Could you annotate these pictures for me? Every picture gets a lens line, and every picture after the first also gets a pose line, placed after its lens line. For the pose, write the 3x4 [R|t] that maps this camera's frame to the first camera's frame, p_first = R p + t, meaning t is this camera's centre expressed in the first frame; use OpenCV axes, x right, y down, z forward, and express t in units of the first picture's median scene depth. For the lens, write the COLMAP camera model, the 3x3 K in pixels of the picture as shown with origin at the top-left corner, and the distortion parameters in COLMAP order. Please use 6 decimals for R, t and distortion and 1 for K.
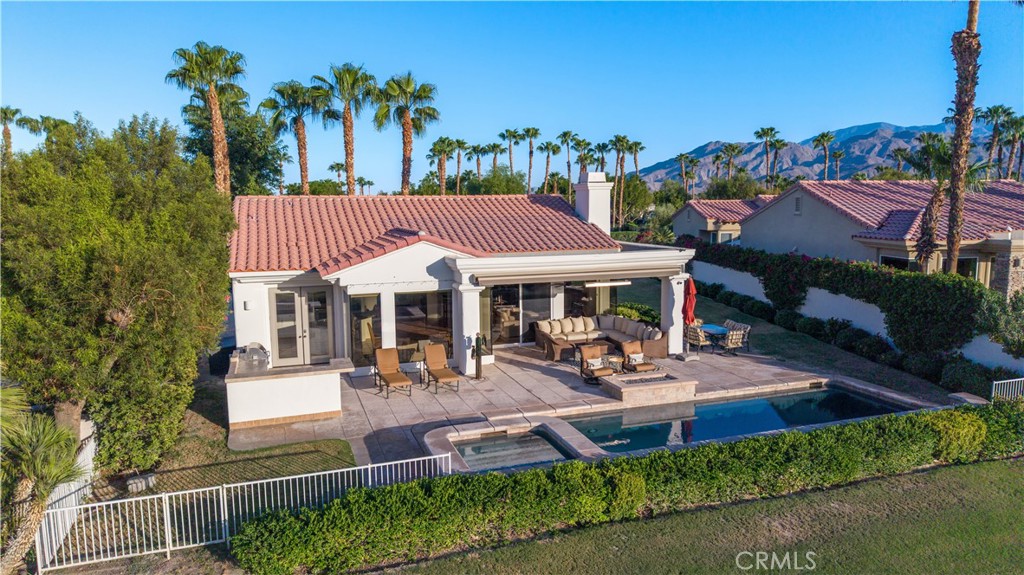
lens RADIAL K [[659.4, 0, 512.0], [0, 659.4, 287.5], [0, 0, 1]] dist [0.042215, -0.043960]
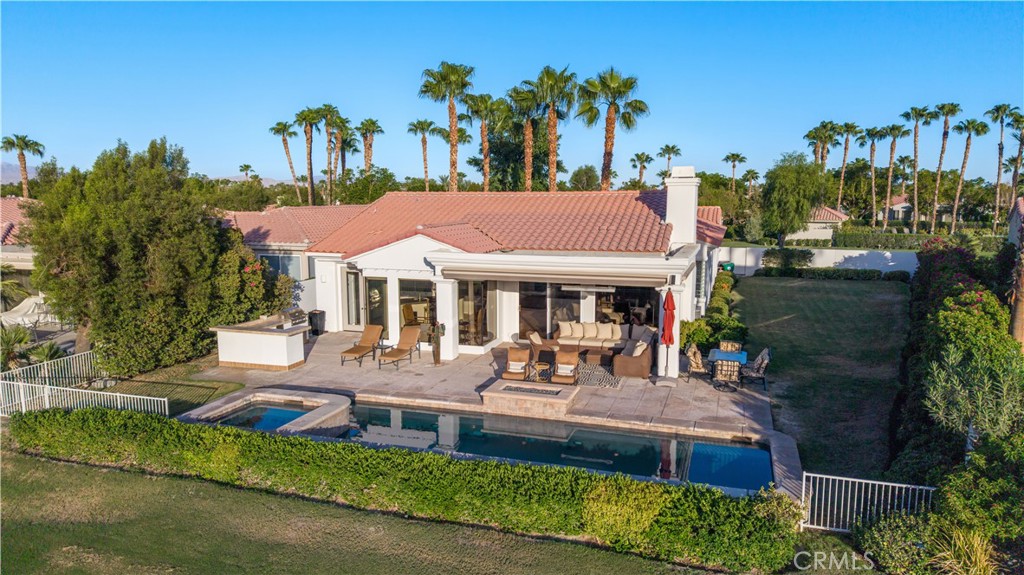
lens RADIAL K [[657.3, 0, 519.3], [0, 657.3, 297.1], [0, 0, 1]] dist [0.047290, -0.047300]
pose [[0.803160, 0.100508, -0.587224, 0.550534], [-0.083677, 0.994927, 0.055843, -0.034059], [0.589857, 0.004286, 0.807496, 0.168573]]
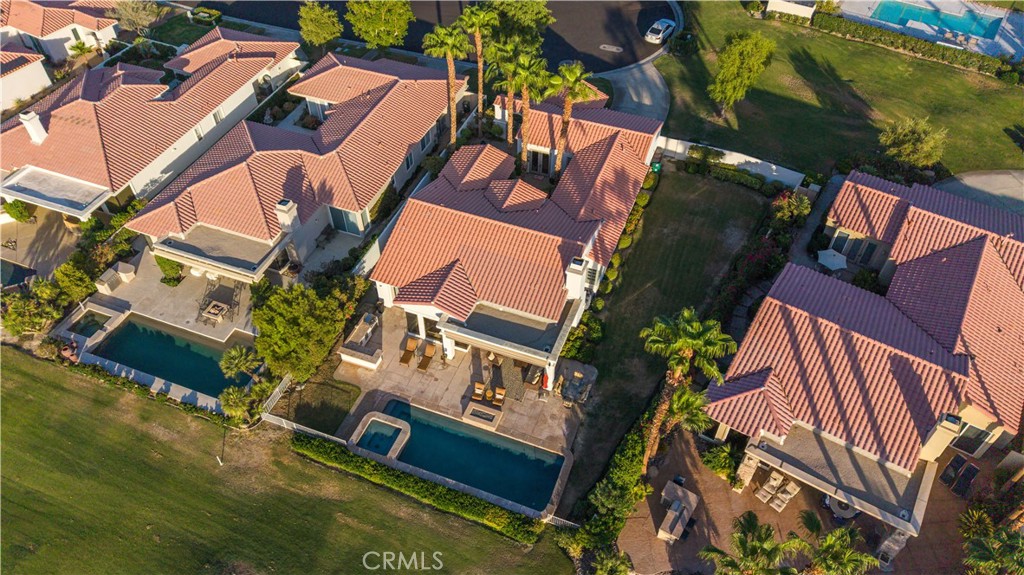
lens RADIAL K [[659.4, 0, 512.0], [0, 659.4, 287.5], [0, 0, 1]] dist [0.042215, -0.043960]
pose [[0.769384, 0.476010, -0.425984, 0.795007], [-0.107806, 0.754058, 0.647900, -1.281885], [0.629624, -0.452560, 0.631477, -0.145813]]
